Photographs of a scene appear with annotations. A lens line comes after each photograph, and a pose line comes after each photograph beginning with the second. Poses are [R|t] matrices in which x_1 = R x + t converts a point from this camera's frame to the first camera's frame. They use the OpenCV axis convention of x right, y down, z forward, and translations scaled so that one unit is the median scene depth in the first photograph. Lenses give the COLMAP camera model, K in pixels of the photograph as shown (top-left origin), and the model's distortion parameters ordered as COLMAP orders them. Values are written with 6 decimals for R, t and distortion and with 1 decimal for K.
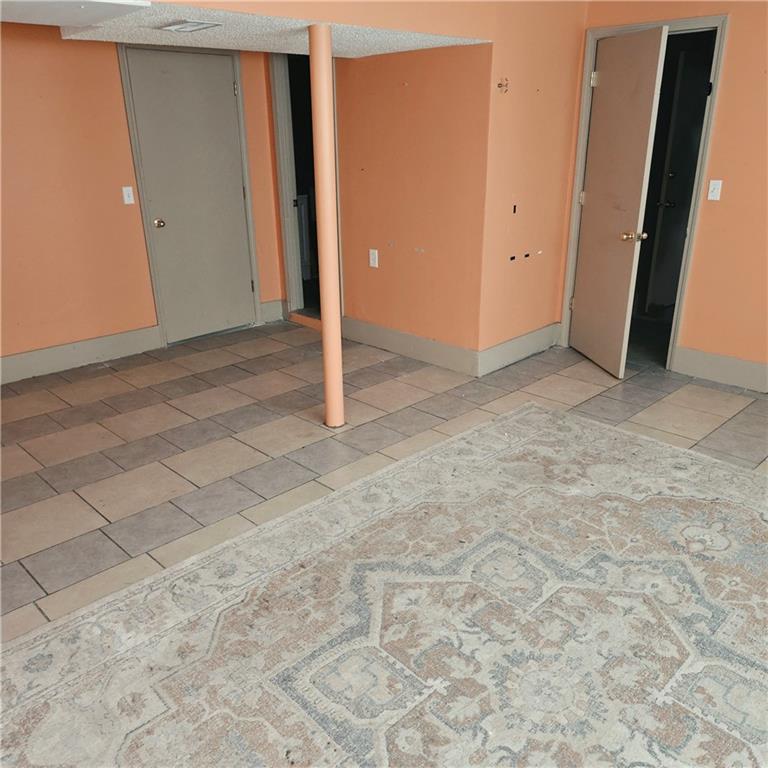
lens RADIAL K [[686.3, 0, 386.2], [0, 686.3, 386.3], [0, 0, 1]] dist [0.049960, -0.041383]
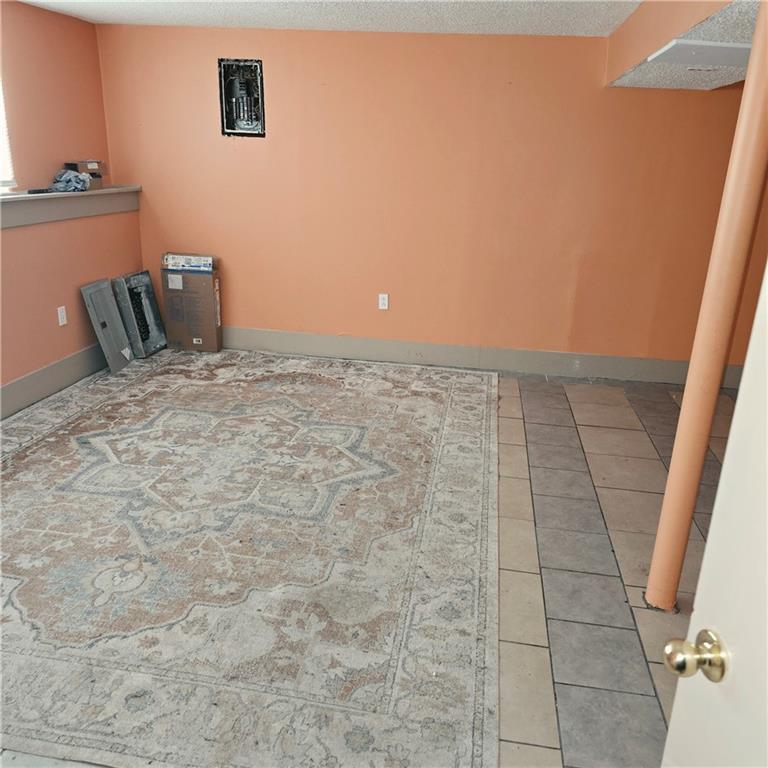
lens RADIAL K [[686.3, 0, 385.2], [0, 686.3, 383.9], [0, 0, 1]] dist [0.049960, -0.041383]
pose [[-0.796465, 0.163374, -0.582196, 0.703712], [-0.258325, 0.778599, 0.571885, -0.608255], [0.546728, 0.605882, -0.577923, 1.637193]]
